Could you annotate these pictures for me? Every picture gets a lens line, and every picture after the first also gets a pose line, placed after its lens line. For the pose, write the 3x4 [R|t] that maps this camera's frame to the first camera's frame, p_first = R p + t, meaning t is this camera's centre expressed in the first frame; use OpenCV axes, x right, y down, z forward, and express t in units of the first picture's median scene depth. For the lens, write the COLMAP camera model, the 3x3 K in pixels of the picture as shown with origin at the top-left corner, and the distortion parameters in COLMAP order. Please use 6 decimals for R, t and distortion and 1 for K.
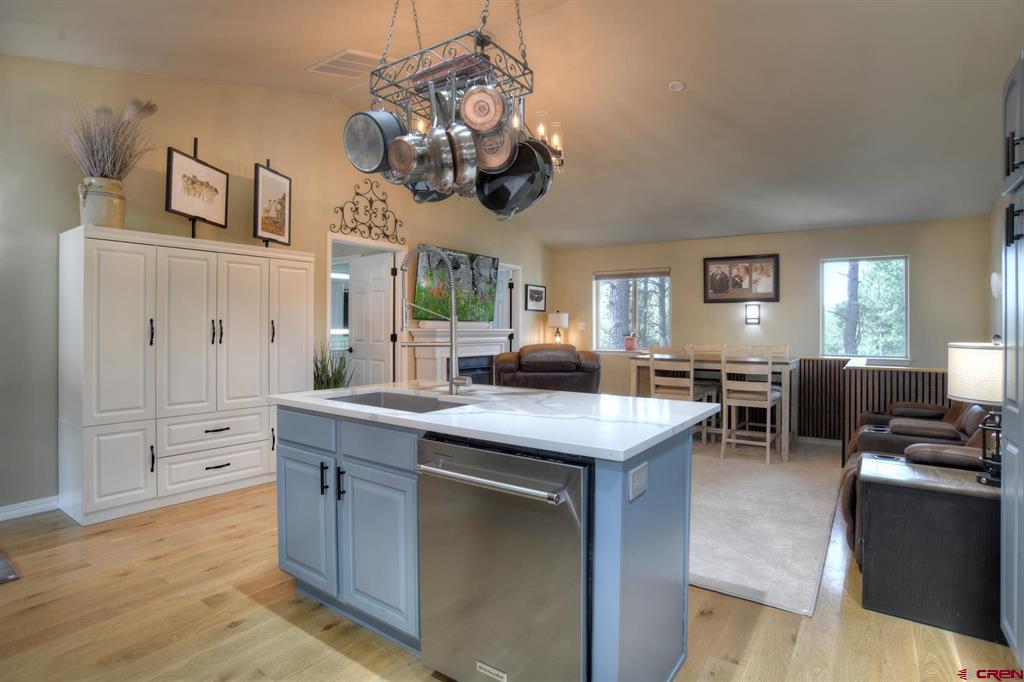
lens RADIAL K [[531.8, 0, 513.0], [0, 531.8, 327.8], [0, 0, 1]] dist [-0.090152, 0.046786]
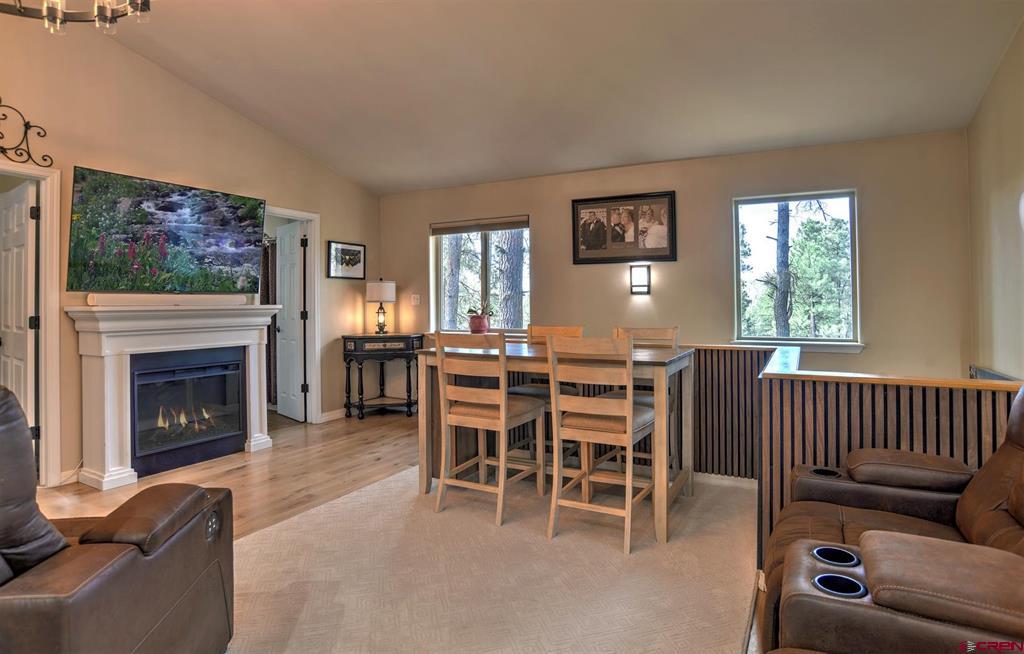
lens RADIAL K [[547.3, 0, 505.1], [0, 547.3, 297.4], [0, 0, 1]] dist [-0.059539, 0.000103]
pose [[0.994677, -0.010499, 0.102503, 0.206817], [0.011326, 0.999908, -0.007488, 0.000882], [-0.102415, 0.008609, 0.994705, 0.303041]]
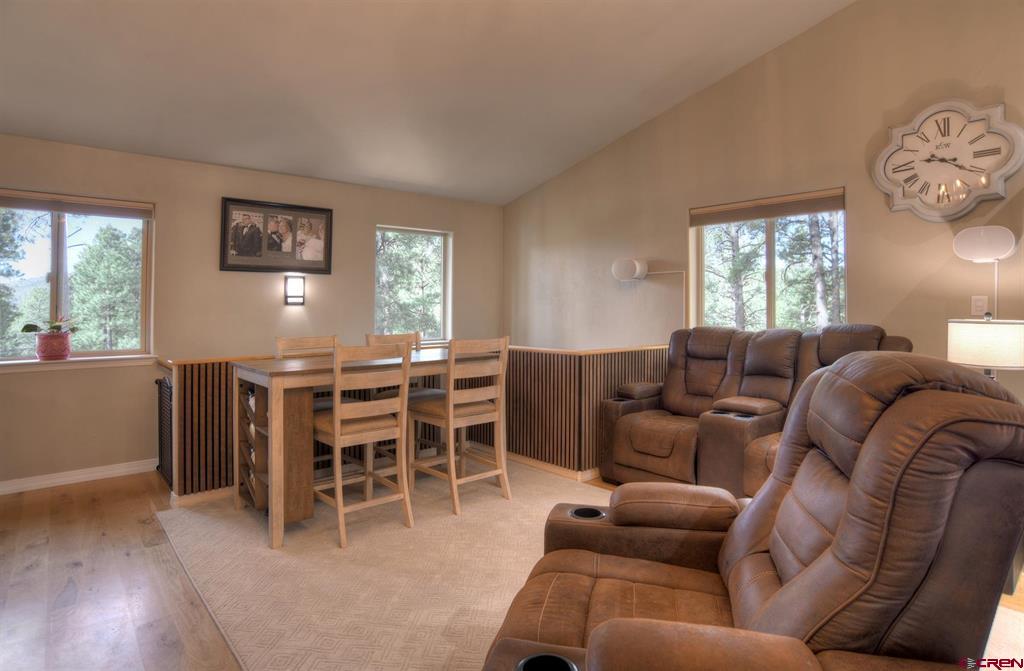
lens RADIAL K [[546.5, 0, 513.7], [0, 546.5, 326.7], [0, 0, 1]] dist [-0.097788, 0.052841]
pose [[0.260374, -0.038876, 0.964725, -0.156196], [0.008653, 0.999243, 0.037931, -0.002555], [-0.965469, -0.001528, 0.260513, 0.531909]]
